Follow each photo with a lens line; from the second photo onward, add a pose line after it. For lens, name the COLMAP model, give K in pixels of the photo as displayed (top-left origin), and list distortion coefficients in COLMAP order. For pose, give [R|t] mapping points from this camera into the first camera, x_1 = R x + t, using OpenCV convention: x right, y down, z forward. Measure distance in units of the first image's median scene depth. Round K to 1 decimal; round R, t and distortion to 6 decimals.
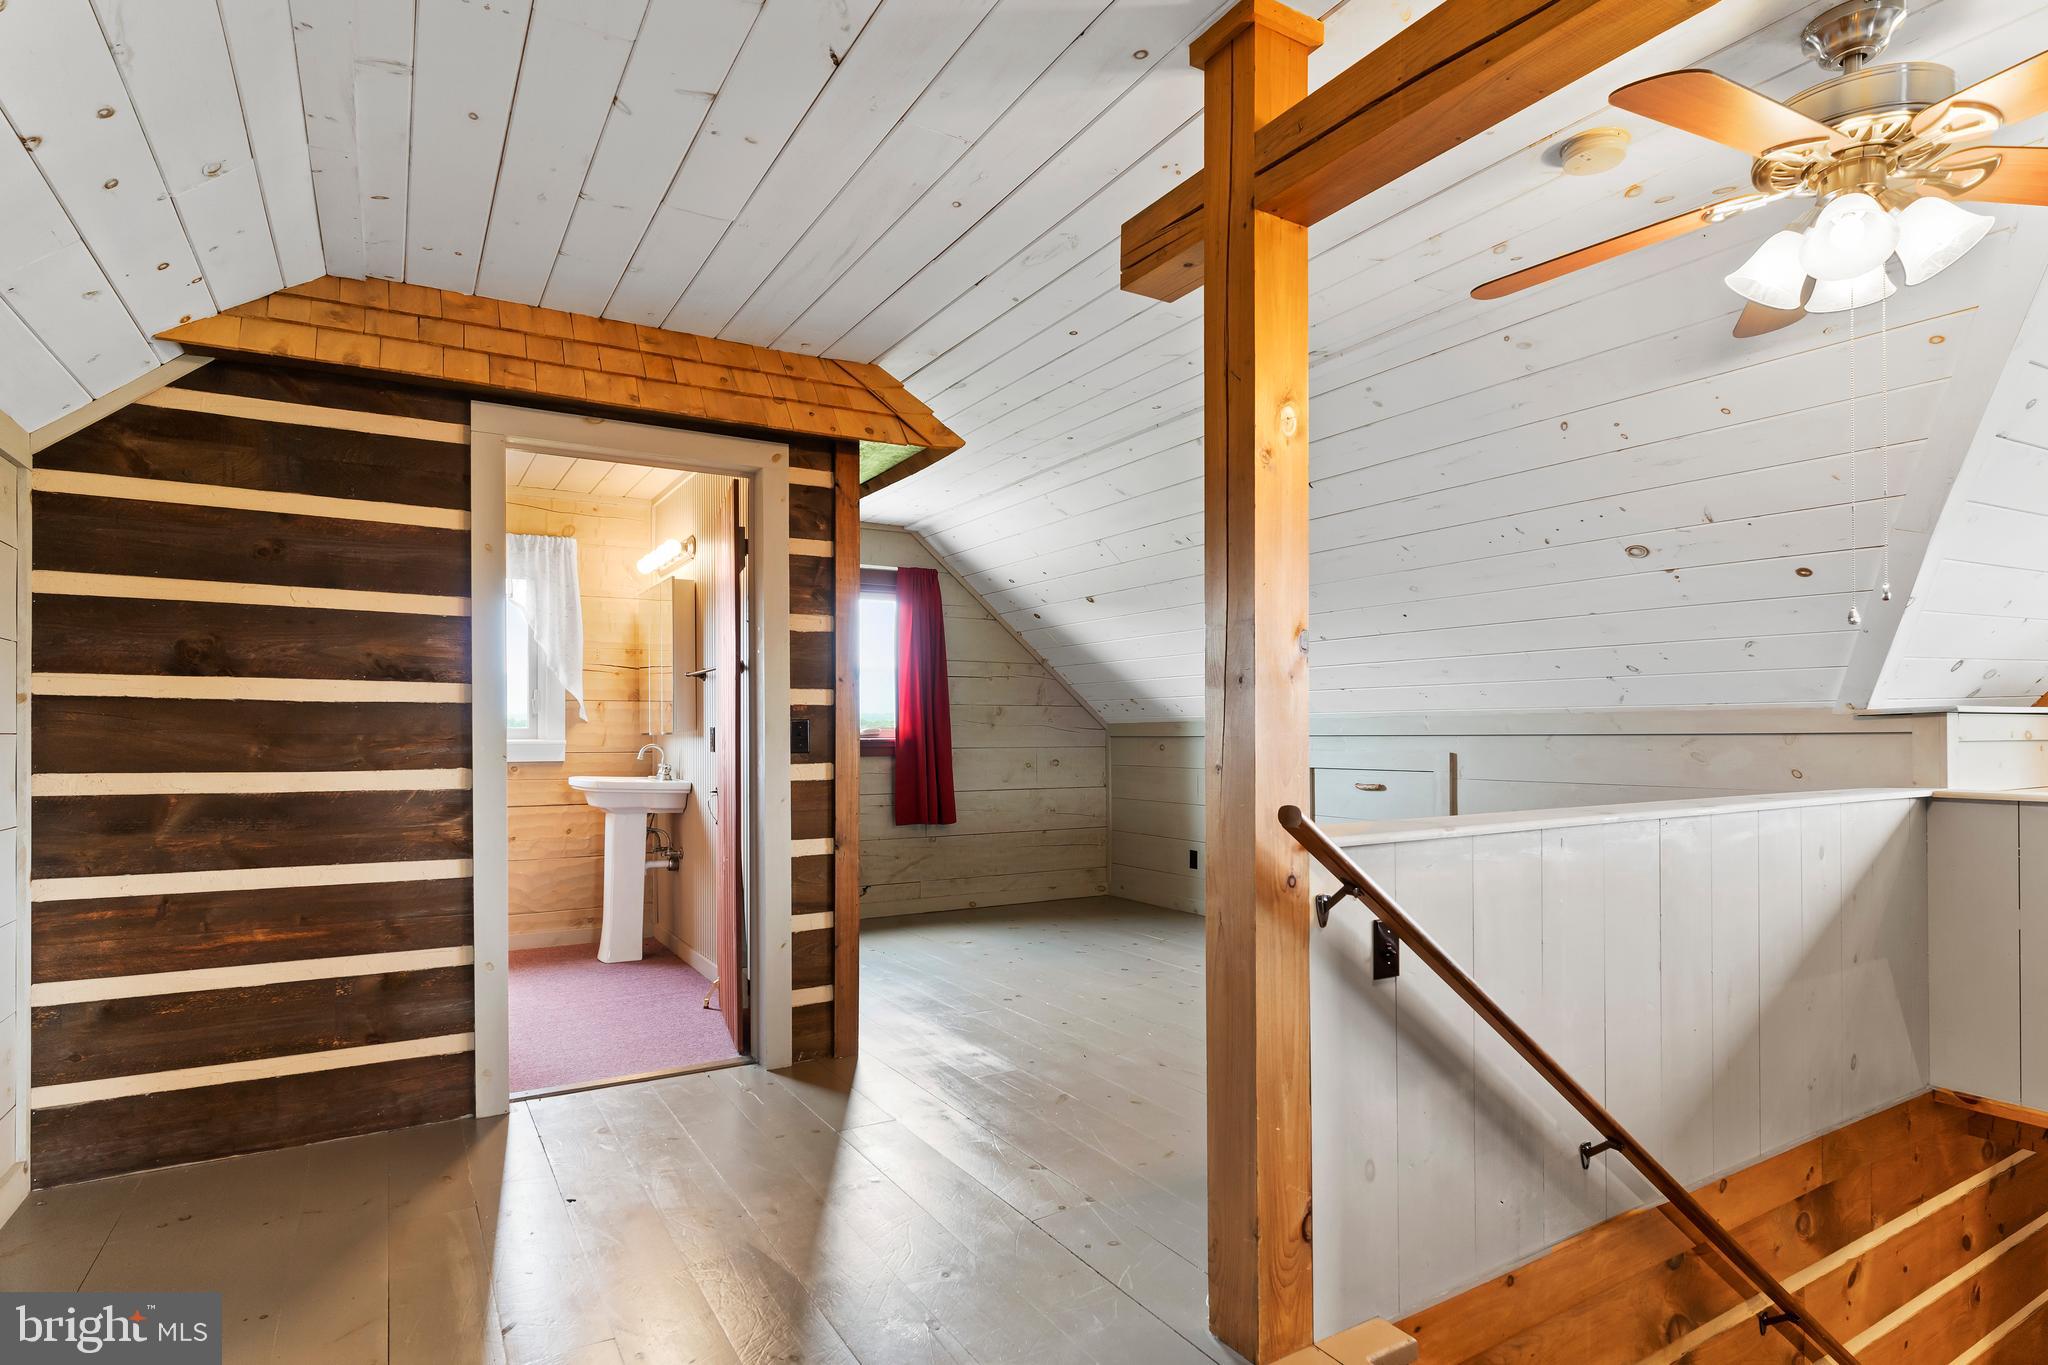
lens RADIAL K [[1051.5, 0, 1003.0], [0, 1051.5, 744.7], [0, 0, 1]] dist [-0.000451, 0.000439]
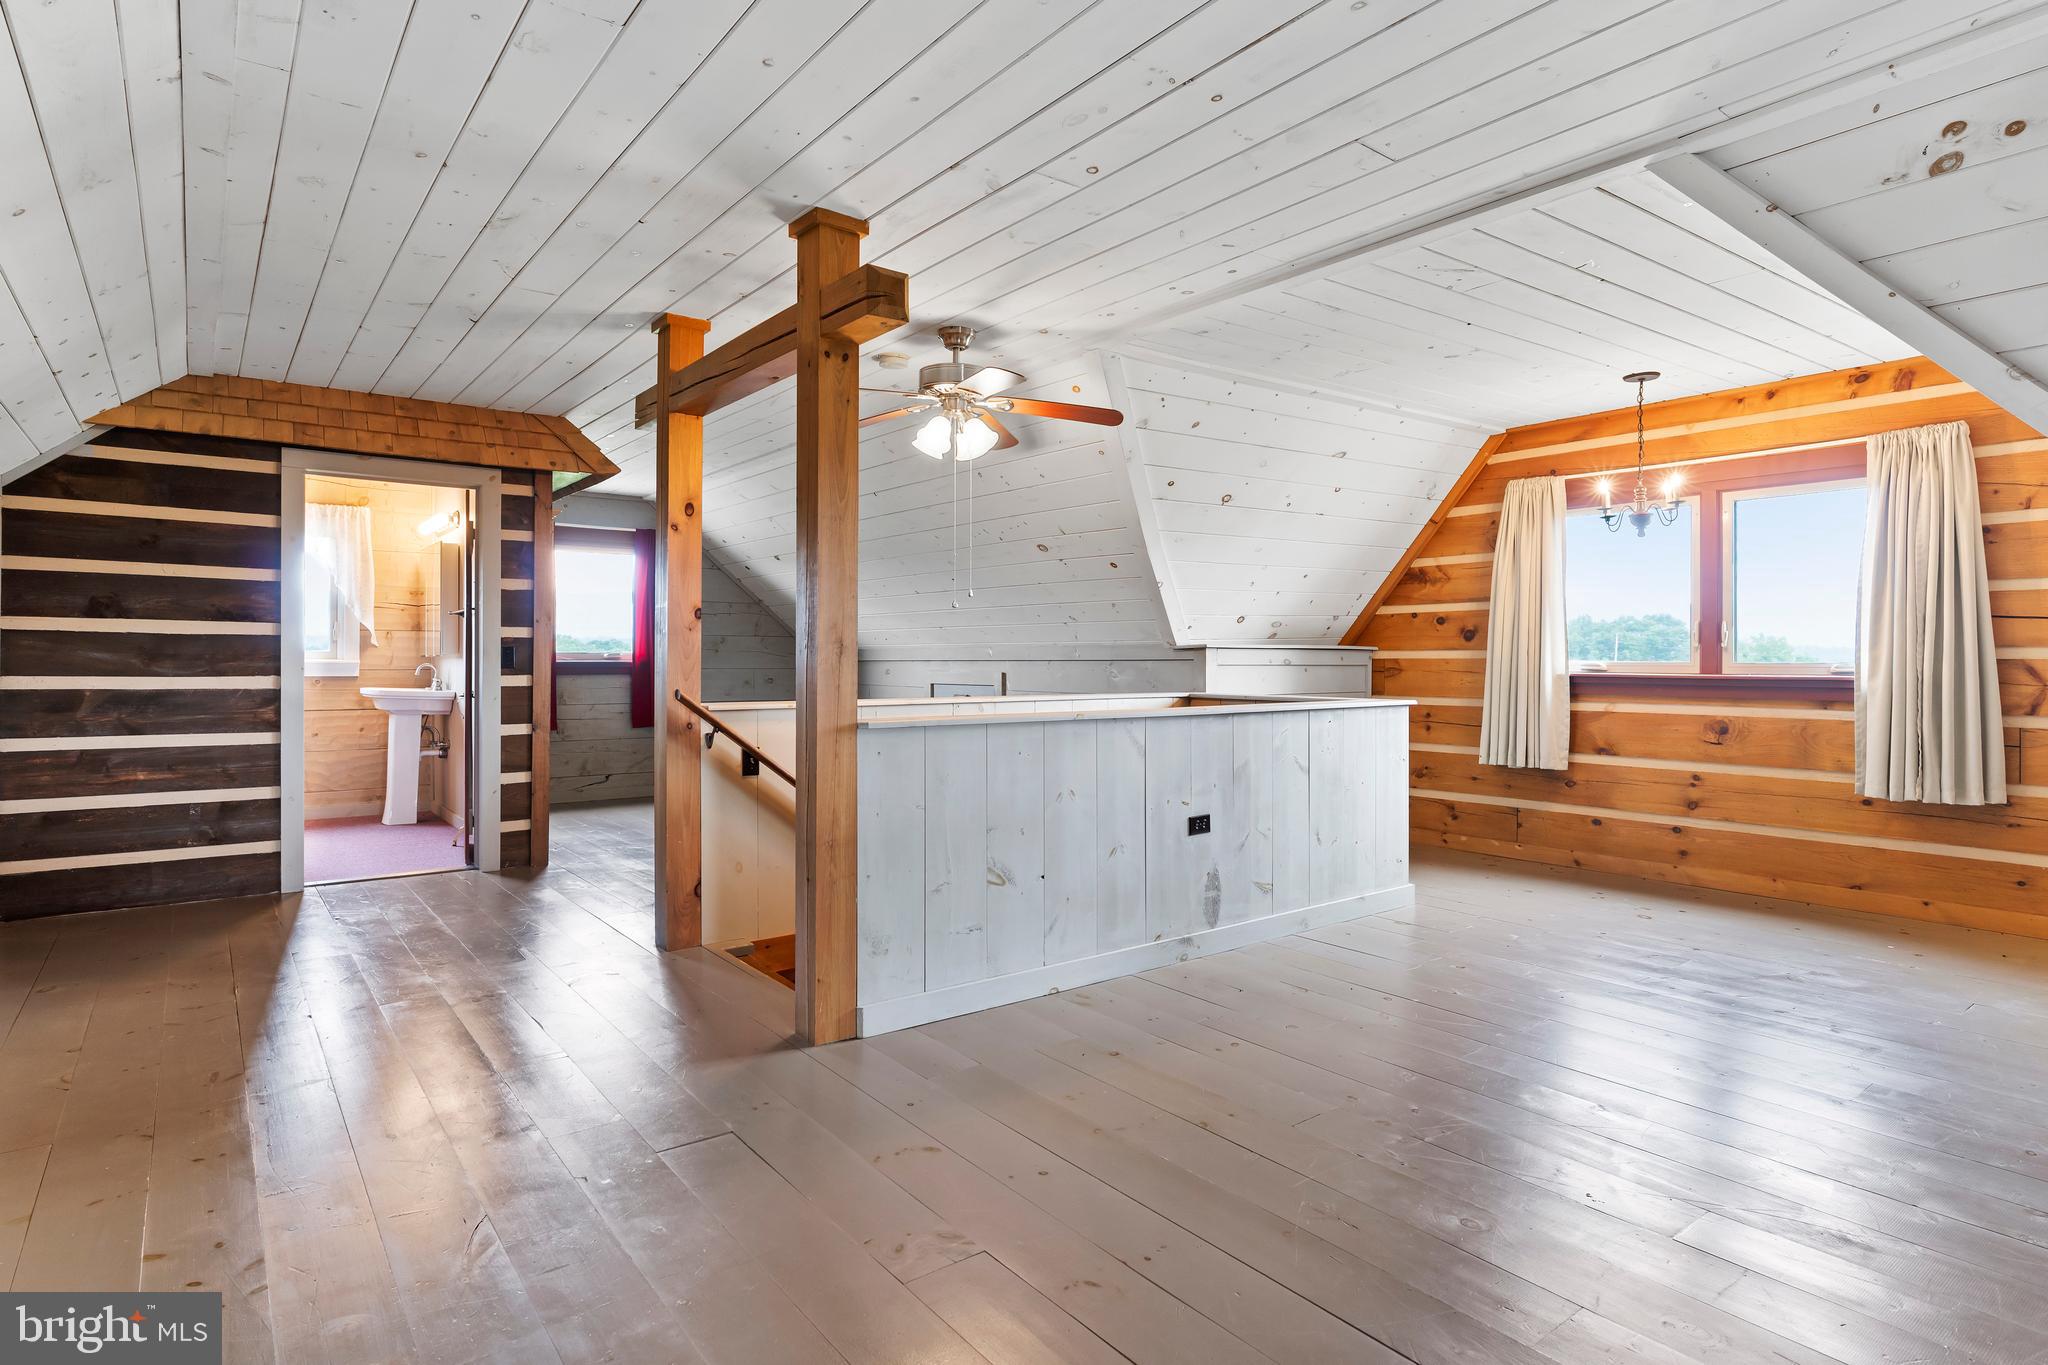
lens RADIAL K [[1113.9, 0, 1026.8], [0, 1113.9, 666.9], [0, 0, 1]] dist [-0.003804, 0.000721]
pose [[0.993272, 0.005794, 0.115659, 0.432702], [-0.005268, 0.999974, -0.004850, 0.011013], [-0.115684, 0.004208, 0.993277, -0.822866]]
